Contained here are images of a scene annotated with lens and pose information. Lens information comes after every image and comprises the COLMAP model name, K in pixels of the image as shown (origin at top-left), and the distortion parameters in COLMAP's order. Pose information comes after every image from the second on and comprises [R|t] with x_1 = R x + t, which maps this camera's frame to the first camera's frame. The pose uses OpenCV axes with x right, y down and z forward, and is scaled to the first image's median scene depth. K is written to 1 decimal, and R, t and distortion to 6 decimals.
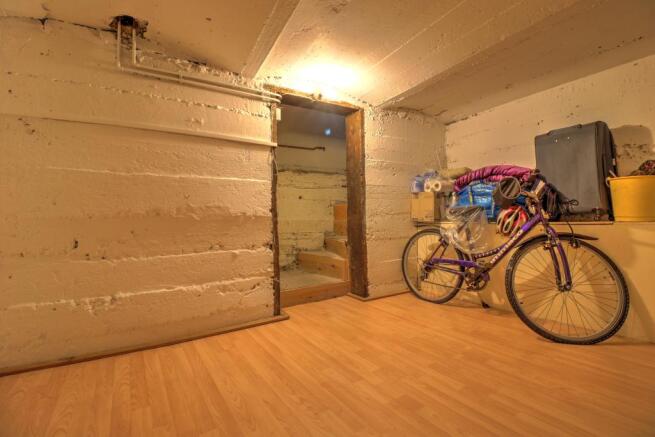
lens RADIAL K [[304.2, 0, 330.8], [0, 304.2, 207.7], [0, 0, 1]] dist [-0.001317, -0.013108]
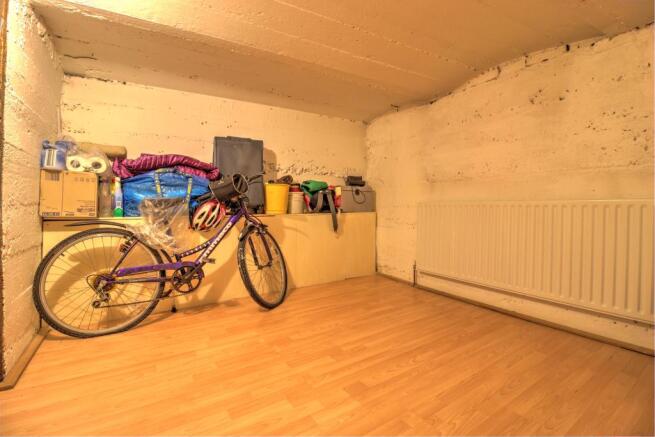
lens RADIAL K [[304.2, 0, 330.8], [0, 304.2, 207.7], [0, 0, 1]] dist [-0.001317, -0.013108]
pose [[-0.014324, 0.011316, 0.999833, -0.436353], [-0.029544, 0.999495, -0.011736, 0.021120], [-0.999461, -0.029707, -0.013982, 0.620191]]
